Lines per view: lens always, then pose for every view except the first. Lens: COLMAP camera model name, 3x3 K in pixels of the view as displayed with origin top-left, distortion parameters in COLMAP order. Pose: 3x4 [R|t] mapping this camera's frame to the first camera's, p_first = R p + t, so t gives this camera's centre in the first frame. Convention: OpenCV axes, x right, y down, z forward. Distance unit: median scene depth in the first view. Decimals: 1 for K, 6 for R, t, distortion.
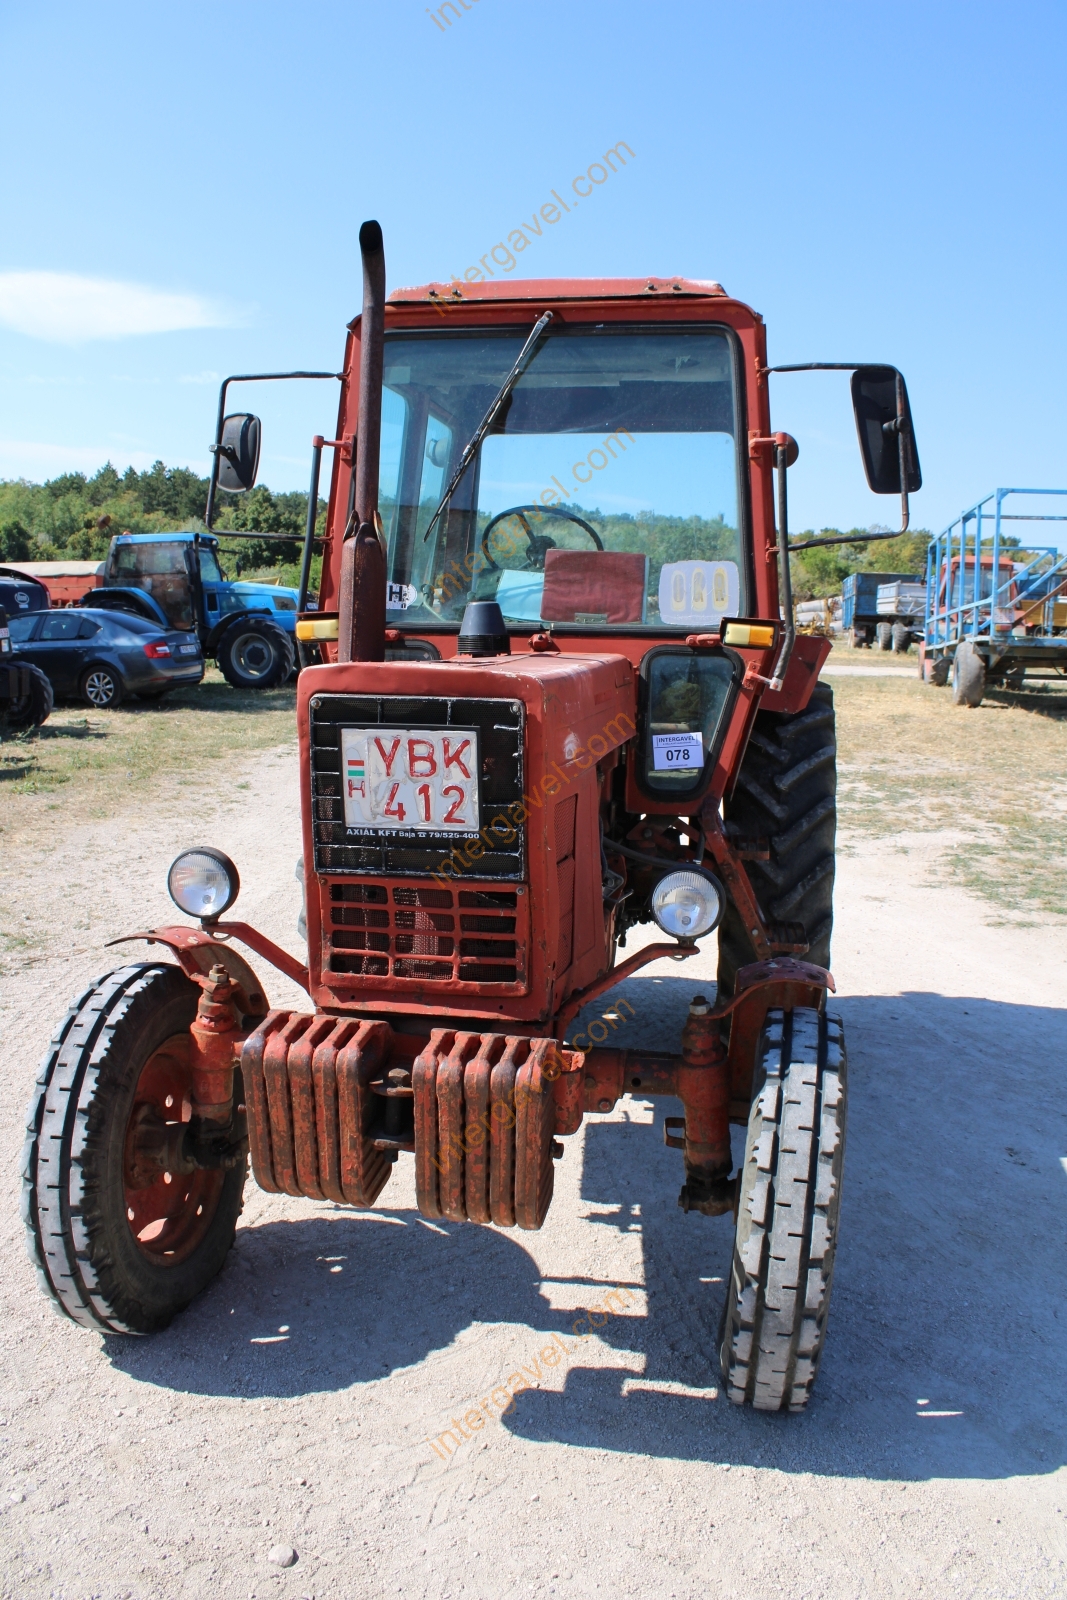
lens RADIAL K [[1333.8, 0, 540.2], [0, 1333.8, 794.9], [0, 0, 1]] dist [-0.162164, 0.143000]
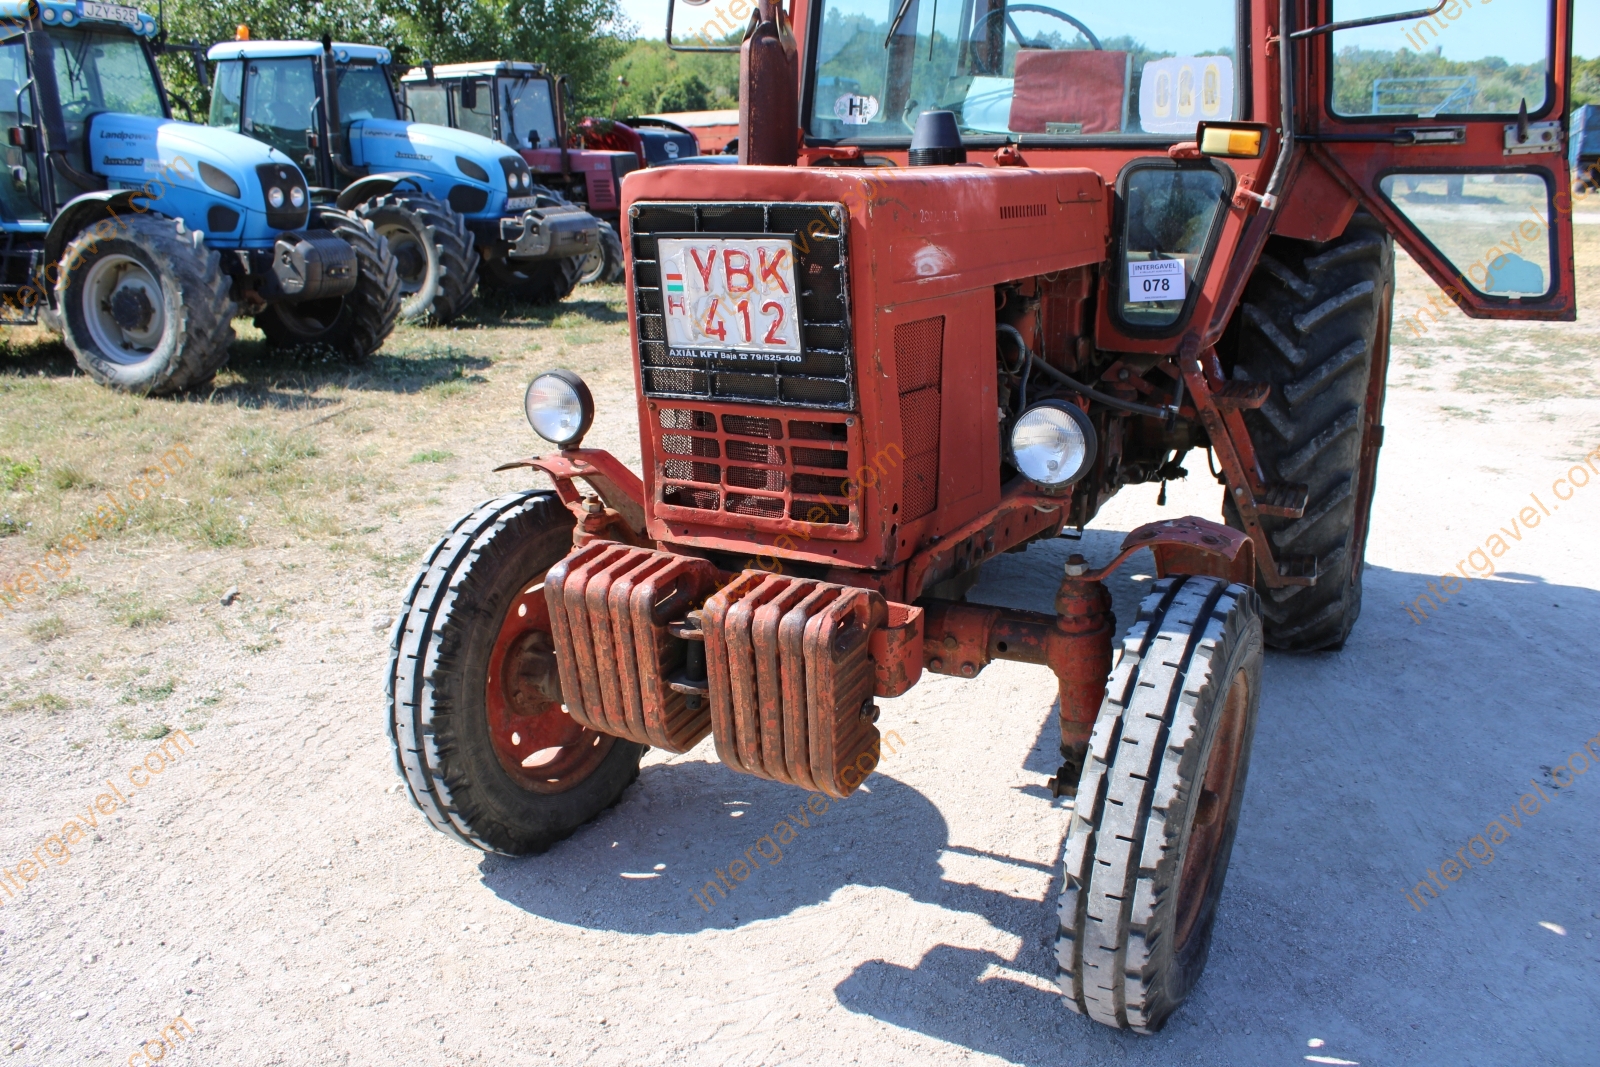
lens RADIAL K [[1333.8, 0, 790.6], [0, 1333.8, 531.2], [0, 0, 1]] dist [-0.162164, 0.143000]
pose [[0.951530, 0.056460, -0.302328, 0.209115], [-0.014468, 0.990134, 0.139372, 0.019680], [0.307214, -0.128243, 0.942960, 0.133816]]
